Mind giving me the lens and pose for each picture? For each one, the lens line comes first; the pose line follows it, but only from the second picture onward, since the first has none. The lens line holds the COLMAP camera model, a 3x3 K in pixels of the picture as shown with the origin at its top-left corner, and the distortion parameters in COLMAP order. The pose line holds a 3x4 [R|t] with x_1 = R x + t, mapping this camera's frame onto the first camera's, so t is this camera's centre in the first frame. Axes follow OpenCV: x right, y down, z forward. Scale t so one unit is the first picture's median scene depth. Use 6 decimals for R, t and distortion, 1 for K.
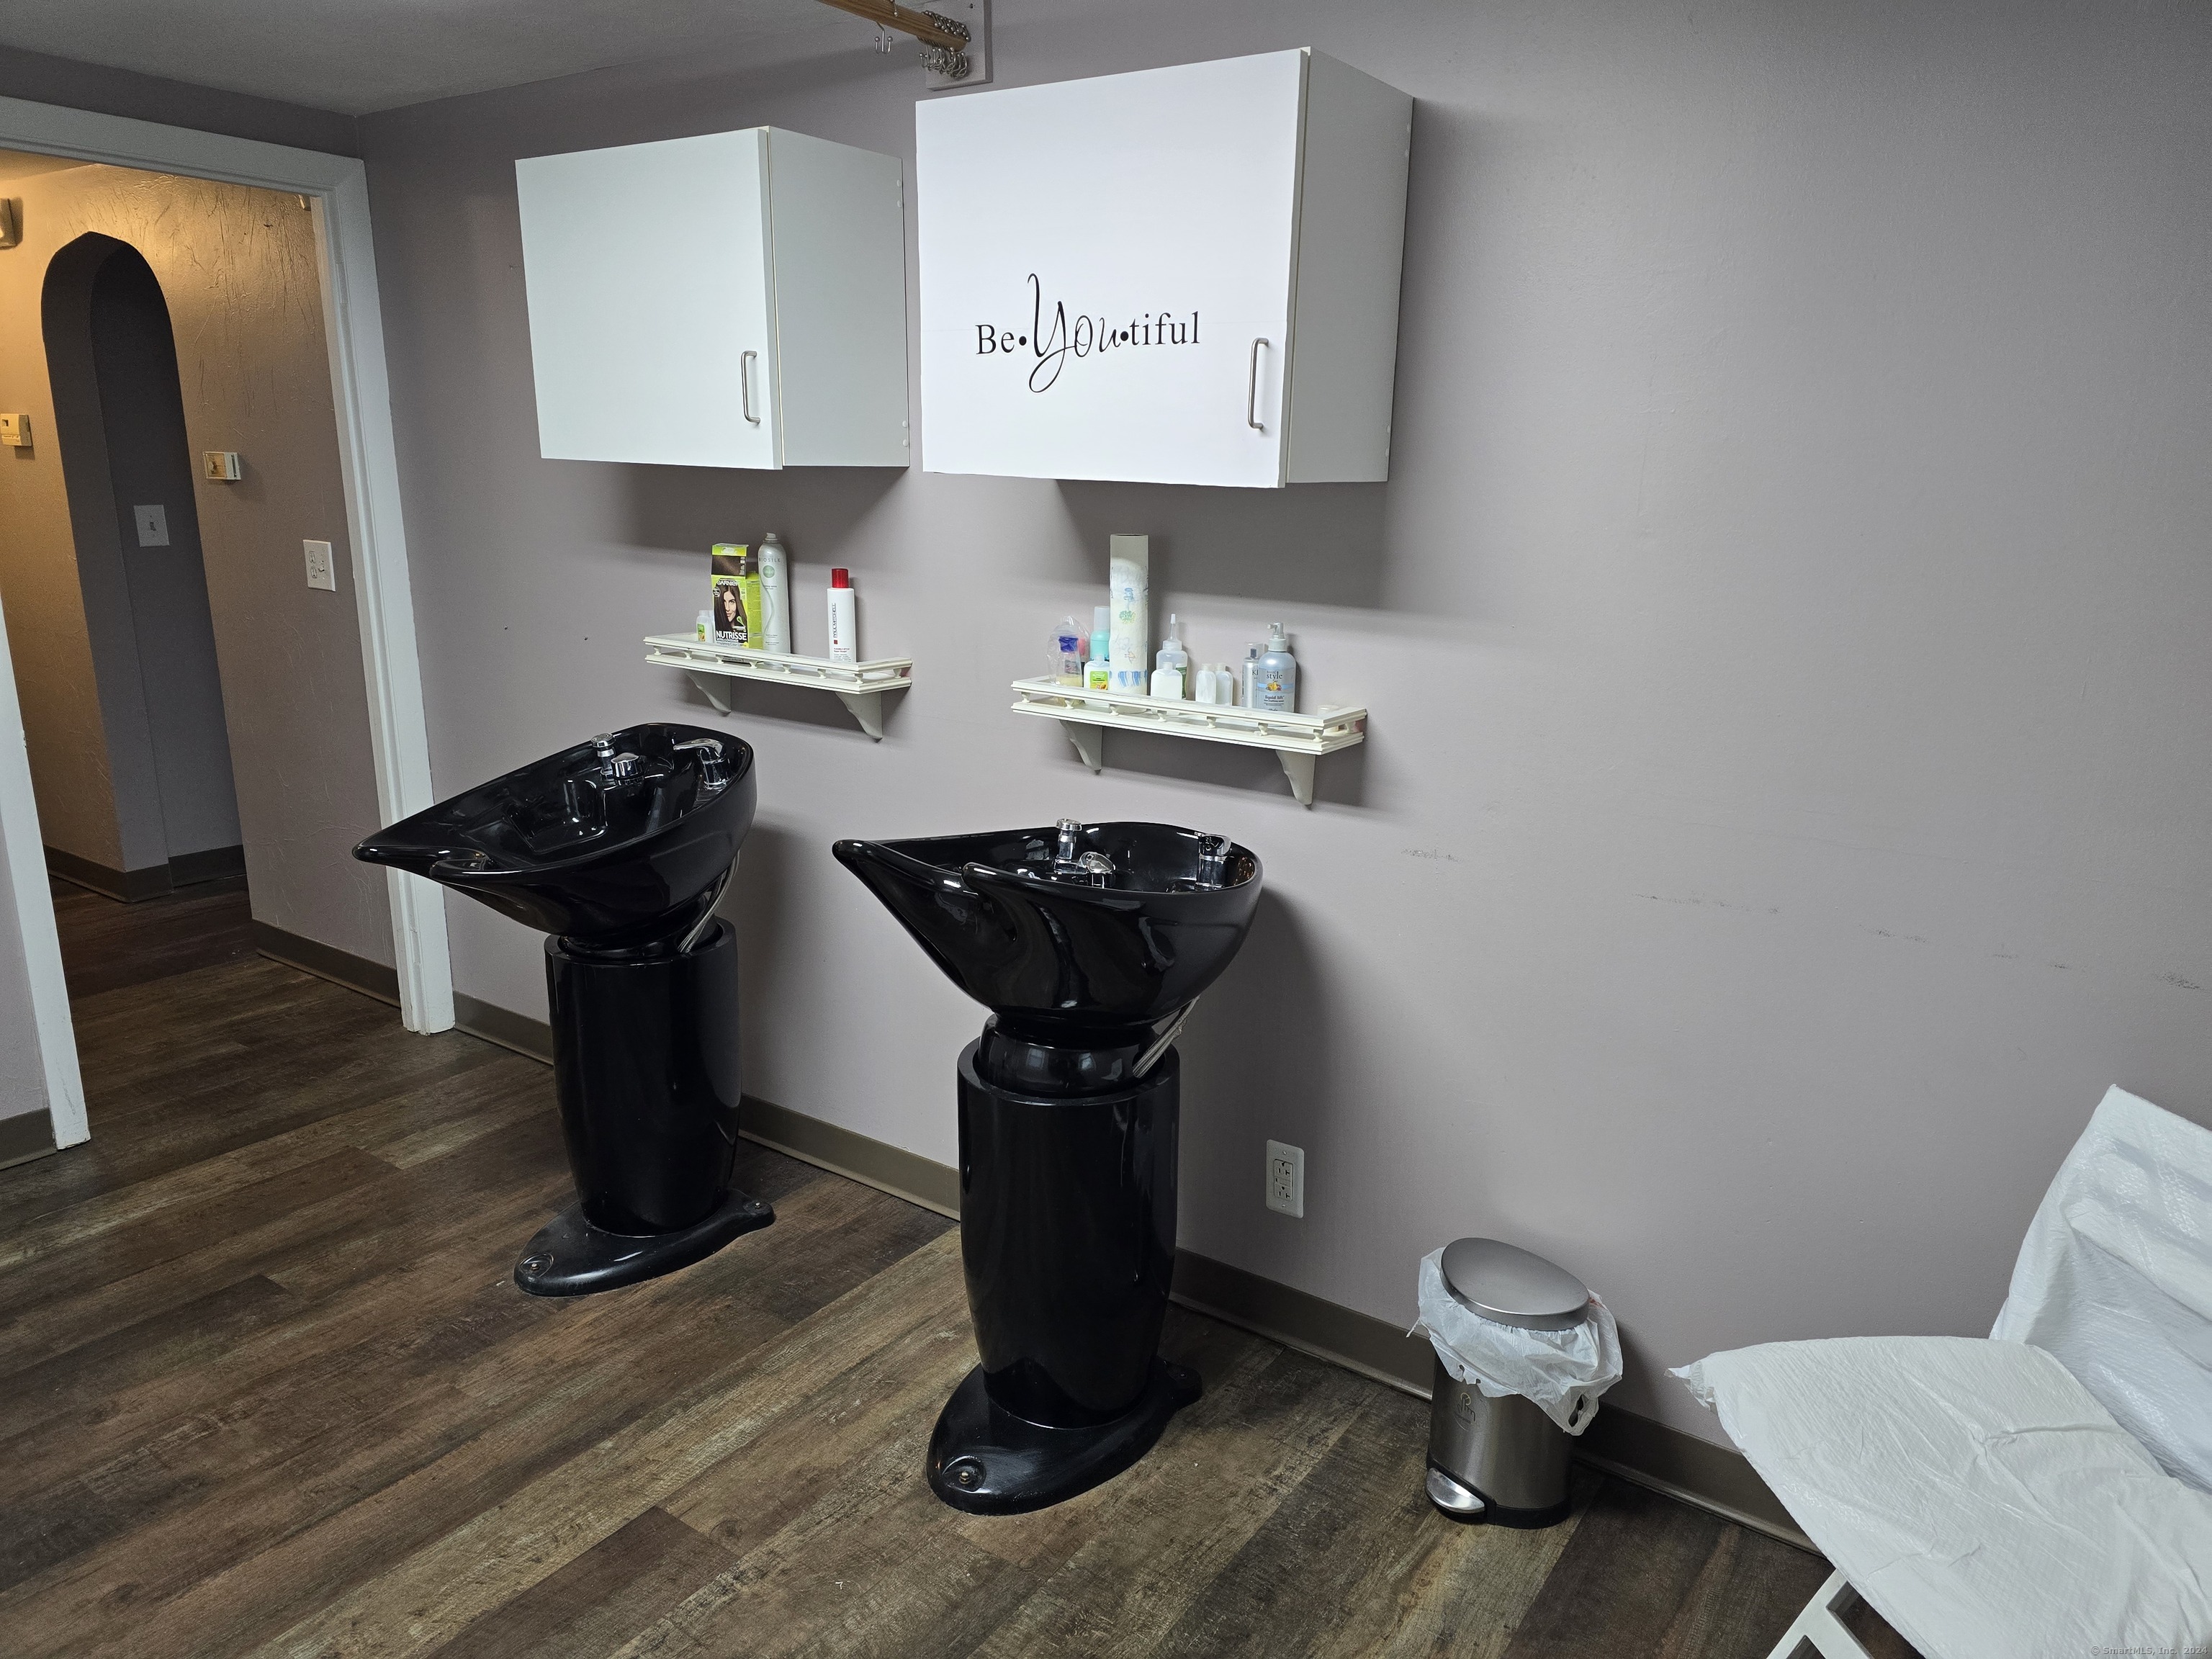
lens RADIAL K [[1481.0, 0, 1117.0], [0, 1481.0, 837.4], [0, 0, 1]] dist [0.070592, -0.066749]
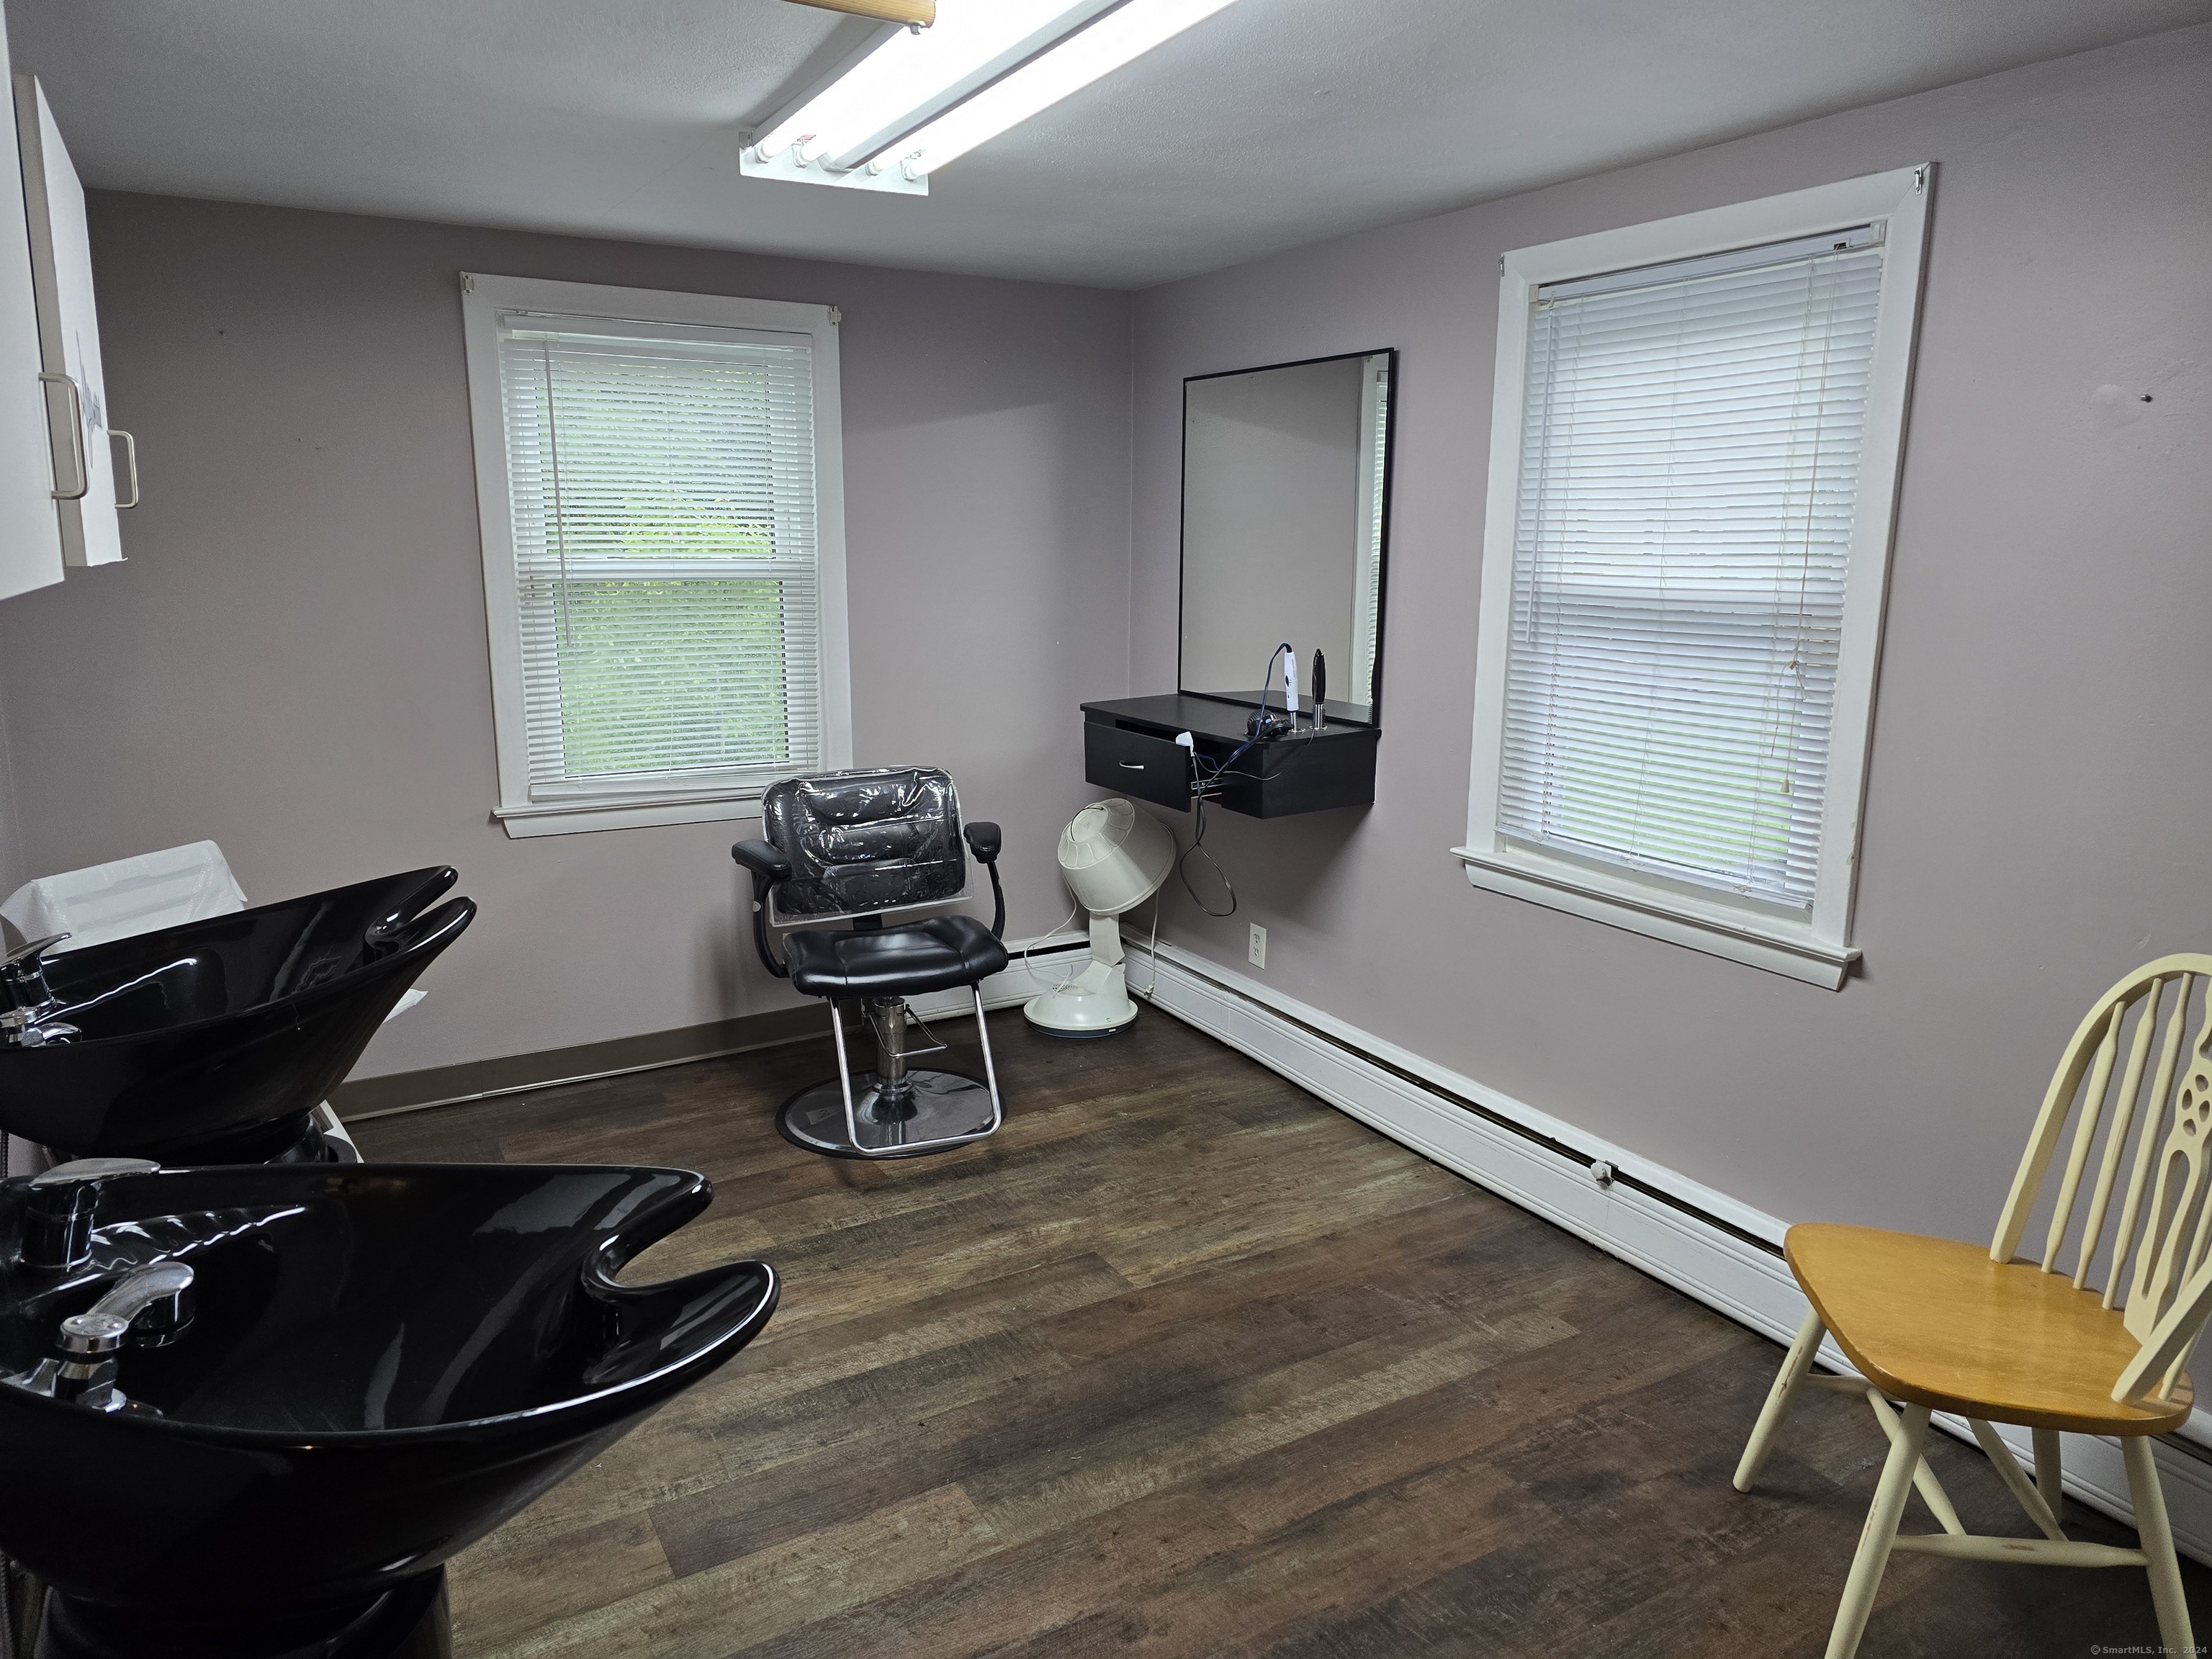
lens RADIAL K [[1481.0, 0, 1100.8], [0, 1481.0, 823.2], [0, 0, 1]] dist [0.070592, -0.066749]
pose [[-0.902392, -0.109996, 0.416641, -0.849555], [0.080344, 0.906969, 0.413463, -0.376933], [-0.423360, 0.406580, -0.809604, 1.362310]]
